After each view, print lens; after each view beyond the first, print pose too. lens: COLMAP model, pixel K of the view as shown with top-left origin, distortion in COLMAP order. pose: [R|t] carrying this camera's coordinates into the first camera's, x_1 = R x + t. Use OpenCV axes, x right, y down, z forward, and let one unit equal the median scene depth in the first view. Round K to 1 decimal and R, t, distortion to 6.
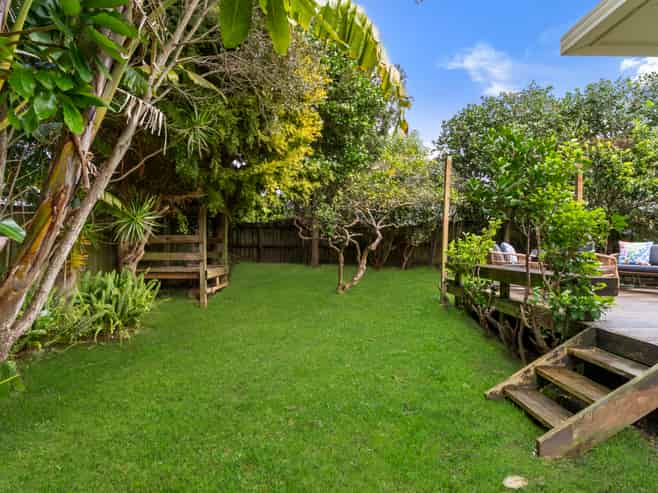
lens RADIAL K [[346.0, 0, 329.0], [0, 346.0, 246.5], [0, 0, 1]] dist [-0.002254, -0.000071]
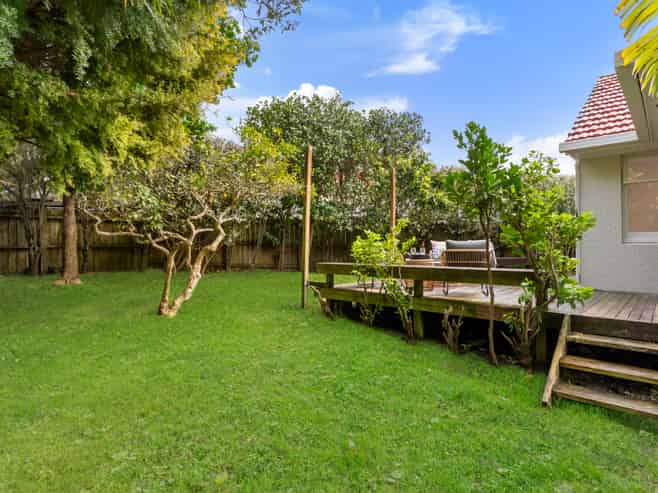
lens RADIAL K [[346.0, 0, 329.0], [0, 346.0, 246.5], [0, 0, 1]] dist [-0.002254, -0.000071]
pose [[0.693964, -0.011068, 0.719925, -0.245260], [0.004554, 0.999929, 0.010983, -0.006492], [-0.719995, -0.004343, 0.693965, 0.290326]]
